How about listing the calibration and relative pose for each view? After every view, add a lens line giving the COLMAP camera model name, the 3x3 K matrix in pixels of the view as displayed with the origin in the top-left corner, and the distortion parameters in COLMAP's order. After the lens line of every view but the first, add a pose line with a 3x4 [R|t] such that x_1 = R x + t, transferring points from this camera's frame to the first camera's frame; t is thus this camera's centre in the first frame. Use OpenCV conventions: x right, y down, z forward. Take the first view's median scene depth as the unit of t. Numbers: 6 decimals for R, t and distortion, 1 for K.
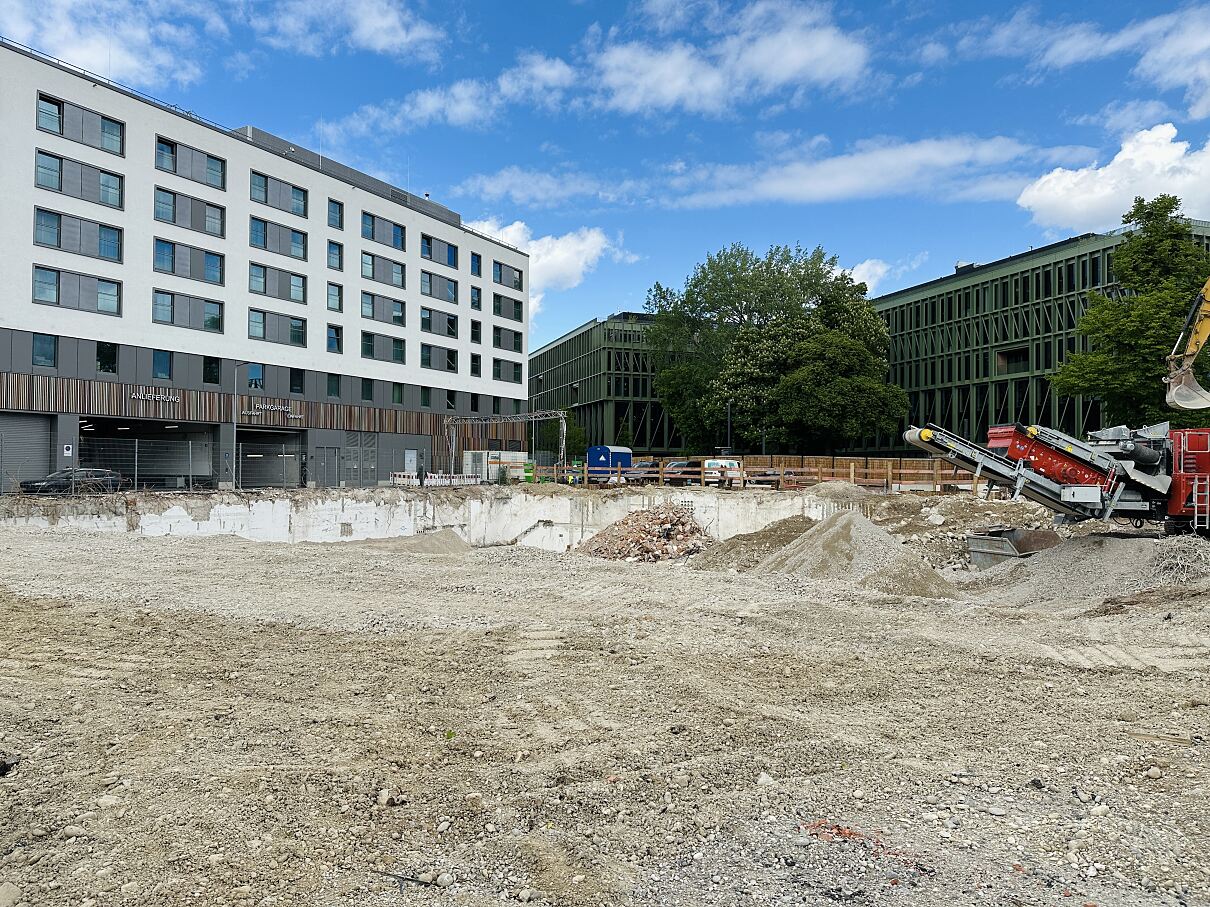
lens RADIAL K [[856.1, 0, 601.0], [0, 856.1, 452.3], [0, 0, 1]] dist [0.095114, -0.096331]
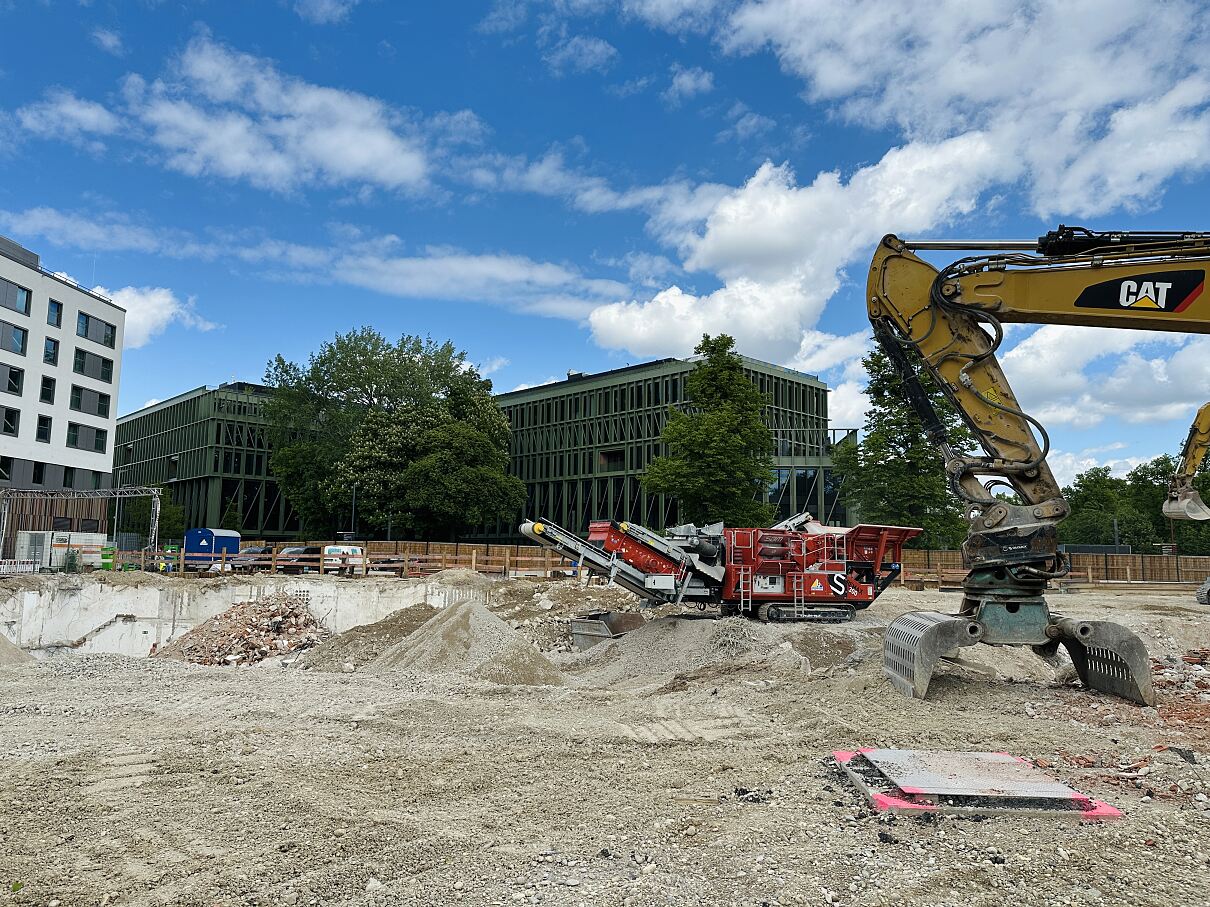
lens RADIAL K [[856.1, 0, 600.8], [0, 856.1, 452.9], [0, 0, 1]] dist [0.095114, -0.096331]
pose [[0.909139, 0.060242, 0.412113, -0.002407], [-0.020141, 0.994686, -0.100968, -0.003766], [-0.416005, 0.083493, 0.905521, -0.010223]]
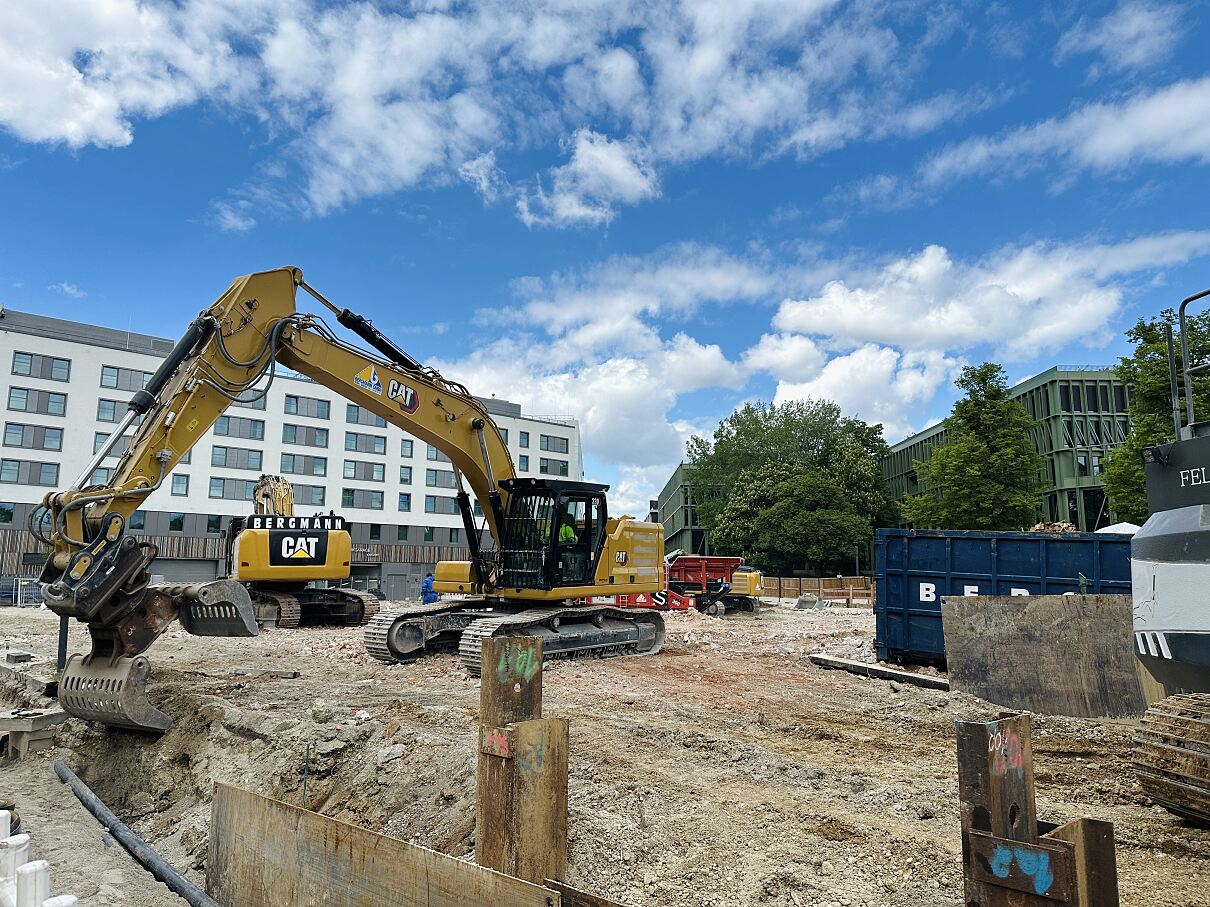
lens RADIAL K [[856.1, 0, 611.9], [0, 856.1, 454.1], [0, 0, 1]] dist [0.095114, -0.096331]
pose [[0.942442, -0.055938, -0.329658, 0.737856], [0.011647, 0.990801, -0.134825, -0.009932], [0.334167, 0.123225, 0.934424, -0.410121]]
